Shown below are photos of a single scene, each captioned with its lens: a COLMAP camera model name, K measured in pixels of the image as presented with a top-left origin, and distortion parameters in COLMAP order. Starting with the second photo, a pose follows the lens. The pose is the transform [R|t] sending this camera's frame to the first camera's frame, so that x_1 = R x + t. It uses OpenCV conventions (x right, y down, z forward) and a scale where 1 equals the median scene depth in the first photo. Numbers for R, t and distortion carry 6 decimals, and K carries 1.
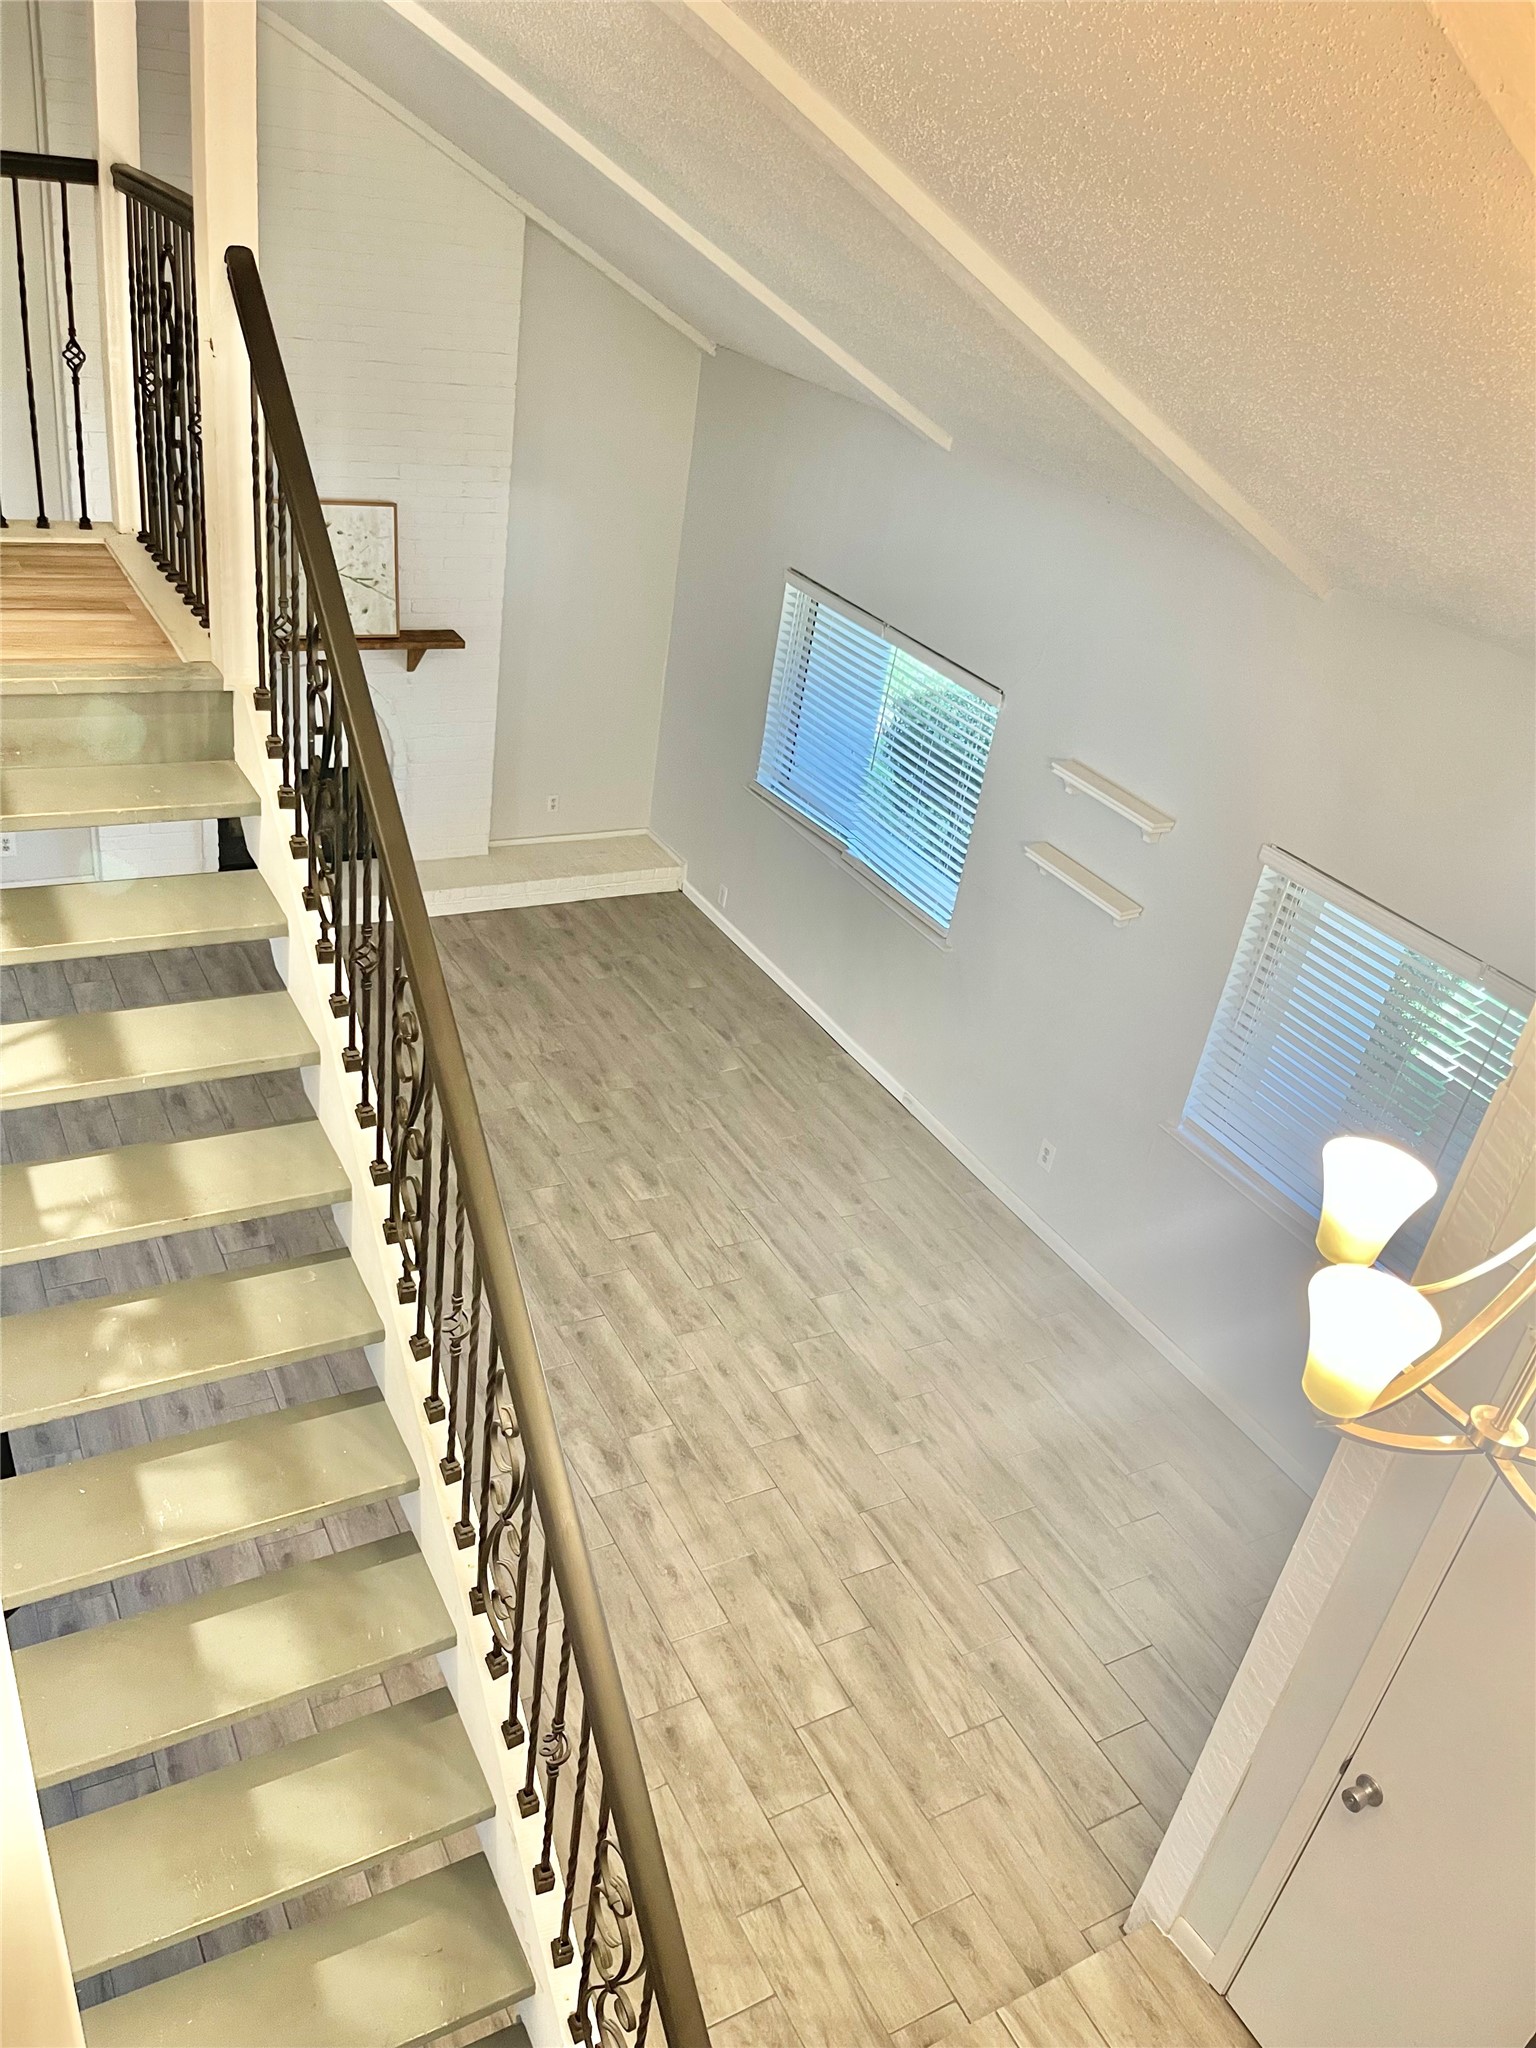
lens RADIAL K [[1551.5, 0, 753.0], [0, 1551.5, 1015.7], [0, 0, 1]] dist [0.064678, -0.089103]
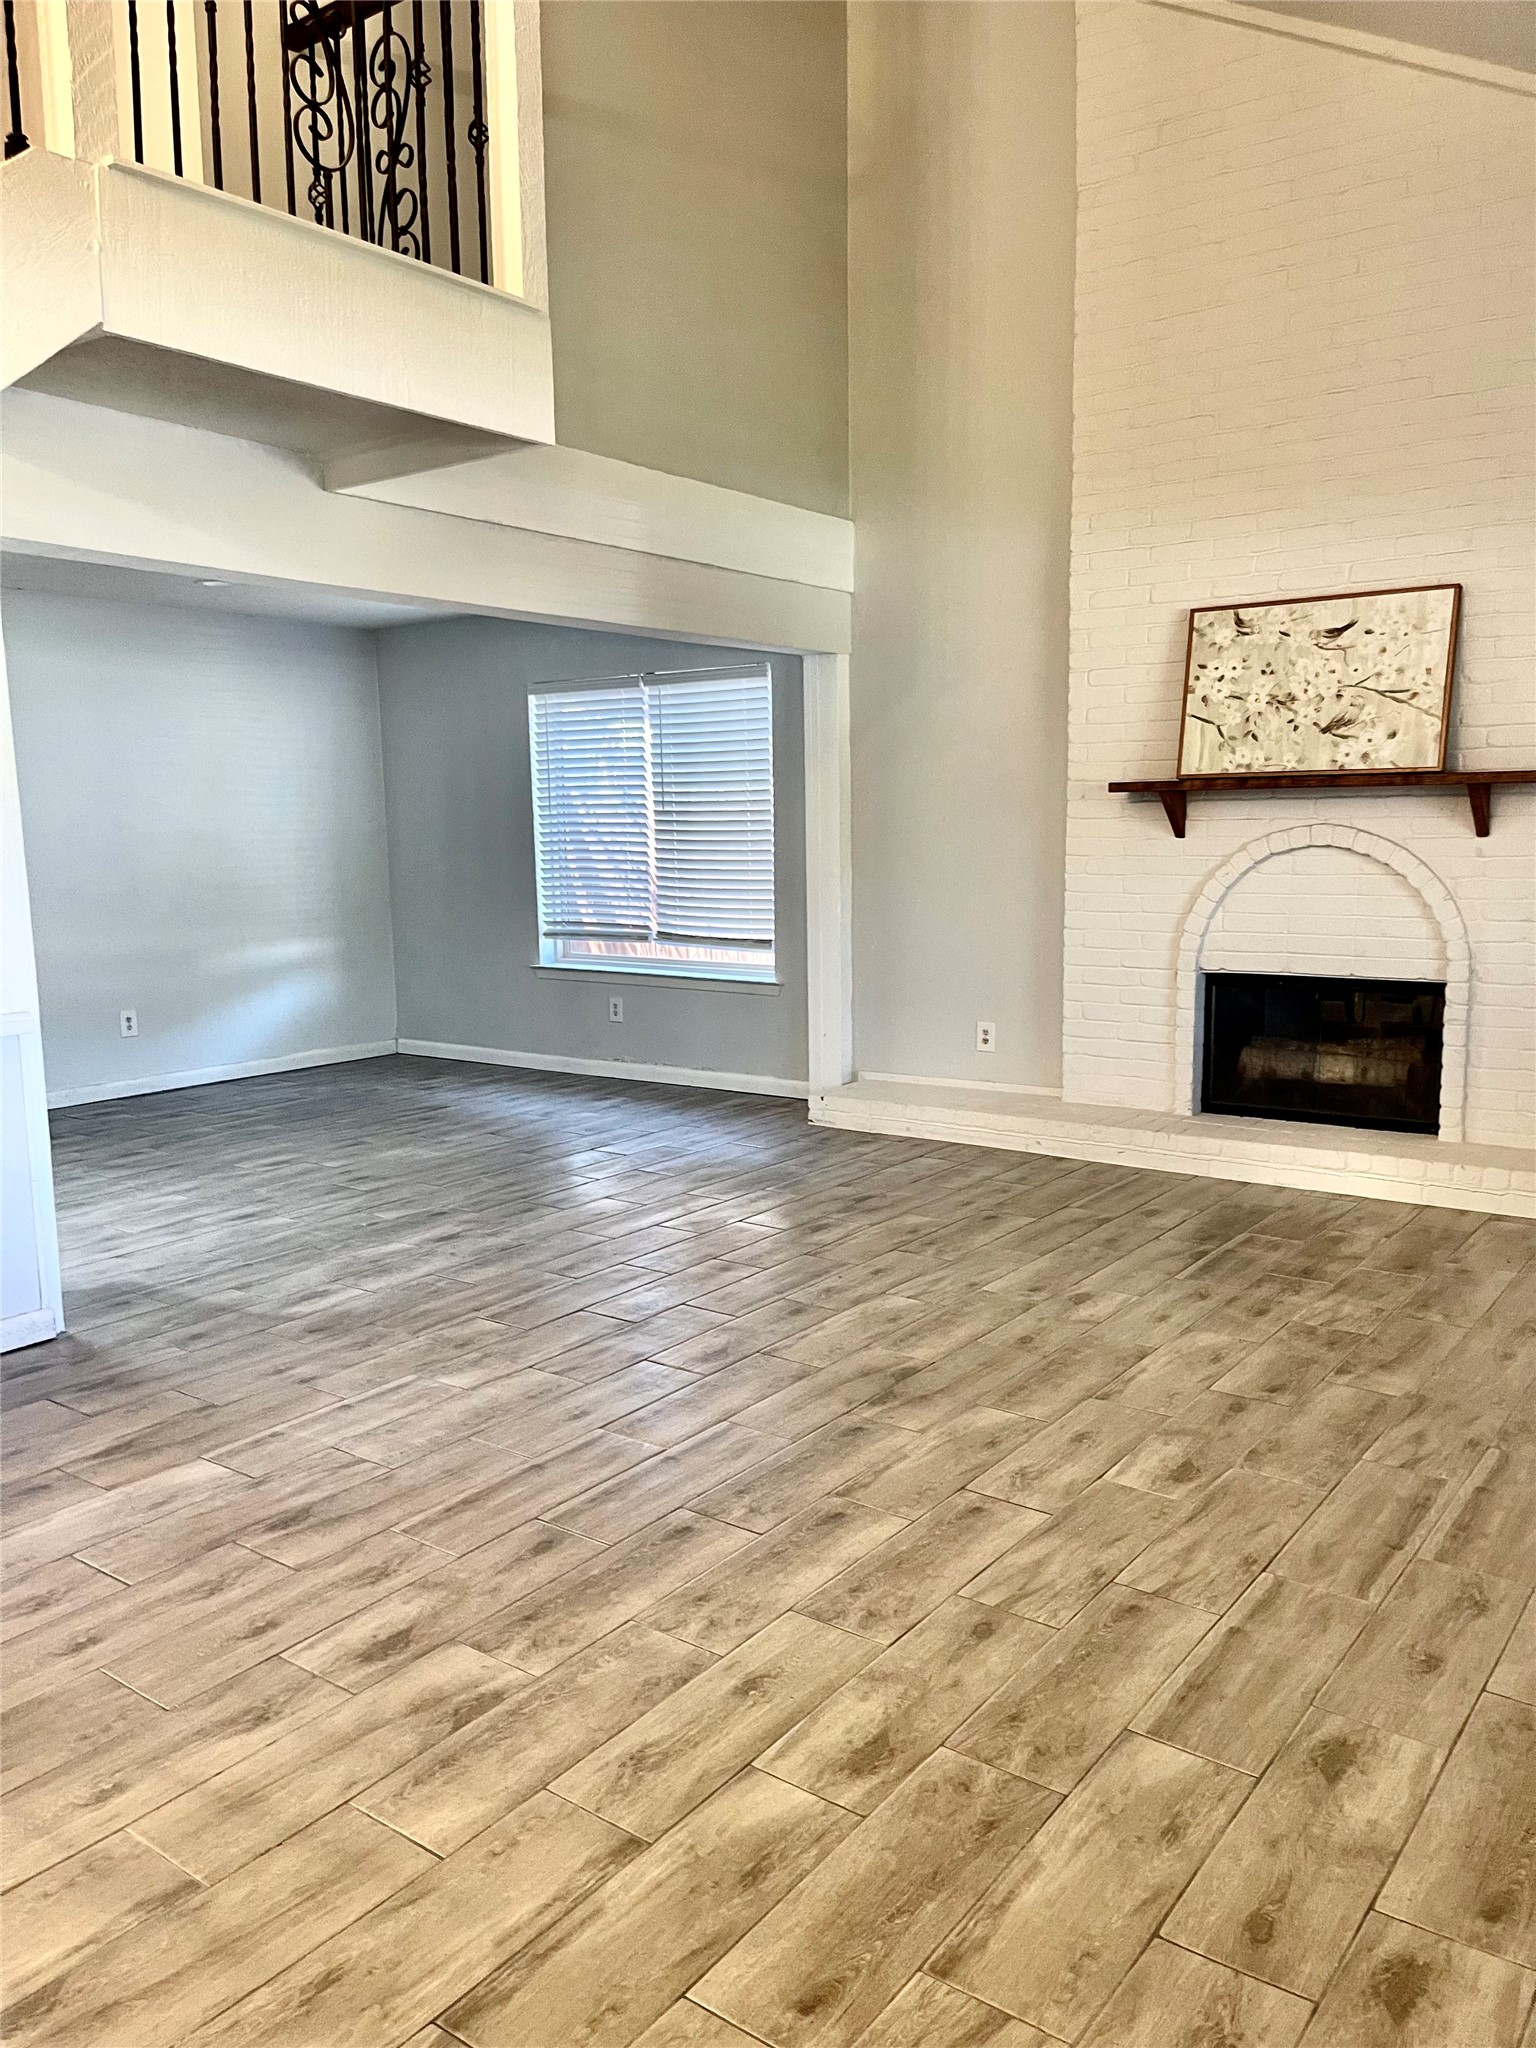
lens RADIAL K [[1551.5, 0, 749.6], [0, 1551.5, 1032.7], [0, 0, 1]] dist [0.064678, -0.089103]
pose [[0.401560, -0.021206, -0.915587, 0.371881], [-0.389019, 0.901109, -0.191488, 0.146286], [0.829104, 0.433075, 0.353600, 0.757940]]
